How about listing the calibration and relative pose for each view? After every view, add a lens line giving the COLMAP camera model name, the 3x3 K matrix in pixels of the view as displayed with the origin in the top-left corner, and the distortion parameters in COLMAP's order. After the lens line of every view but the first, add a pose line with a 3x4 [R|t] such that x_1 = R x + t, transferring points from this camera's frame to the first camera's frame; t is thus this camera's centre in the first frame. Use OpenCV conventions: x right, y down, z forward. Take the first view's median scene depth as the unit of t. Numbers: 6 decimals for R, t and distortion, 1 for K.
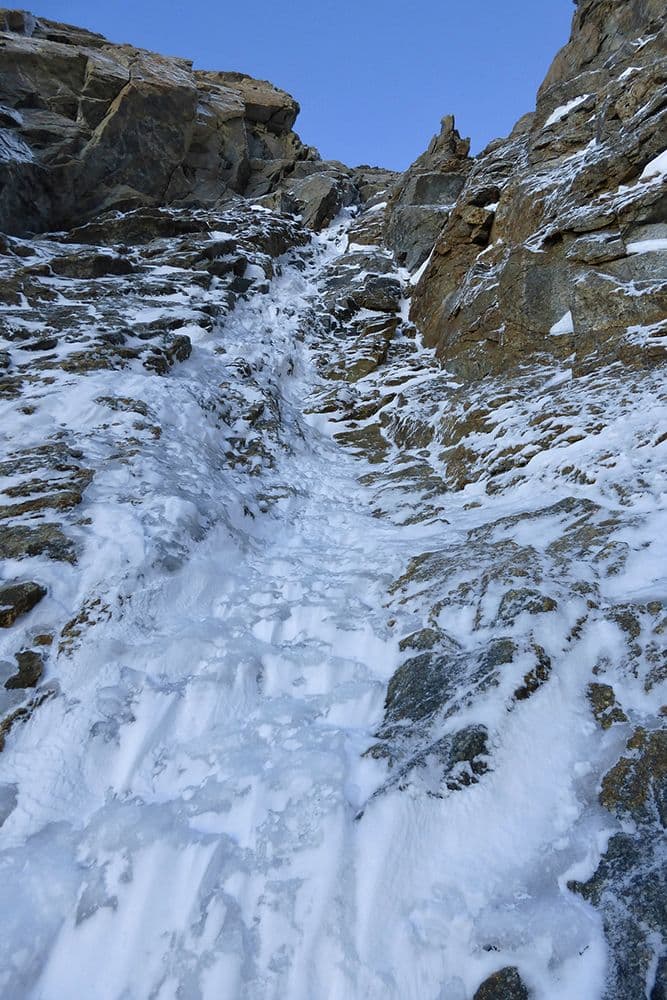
lens RADIAL K [[726.5, 0, 333.5], [0, 726.5, 500.0], [0, 0, 1]] dist [-0.045376, 0.010043]
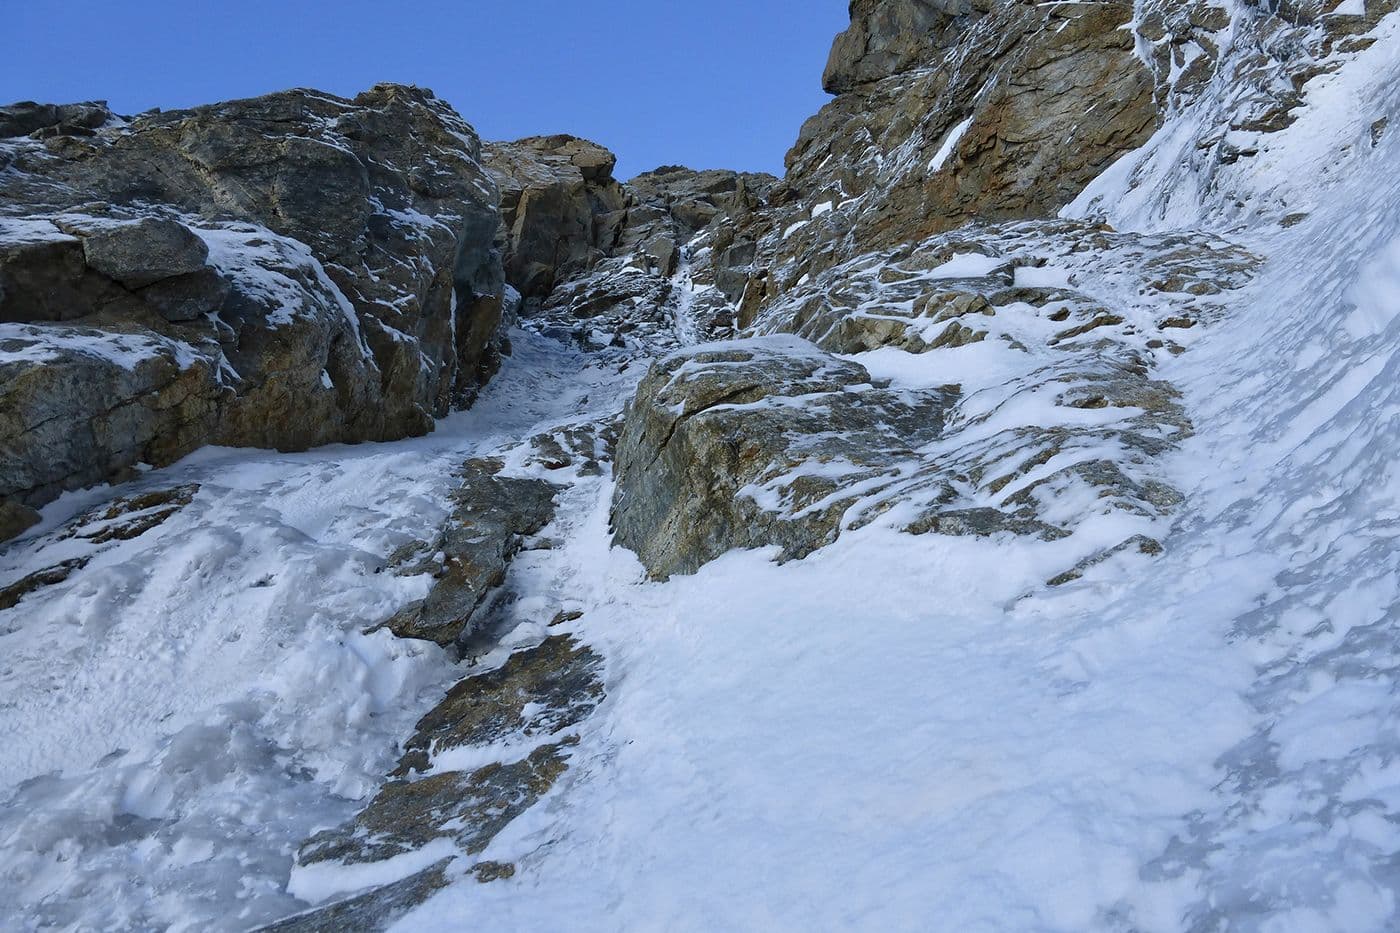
lens RADIAL K [[1017.1, 0, 700.0], [0, 1017.1, 466.5], [0, 0, 1]] dist [-0.045376, 0.010043]
pose [[0.987775, -0.146563, 0.053096, -0.210129], [0.150919, 0.984410, -0.090331, 0.382059], [-0.039029, 0.097240, 0.994495, -1.815341]]
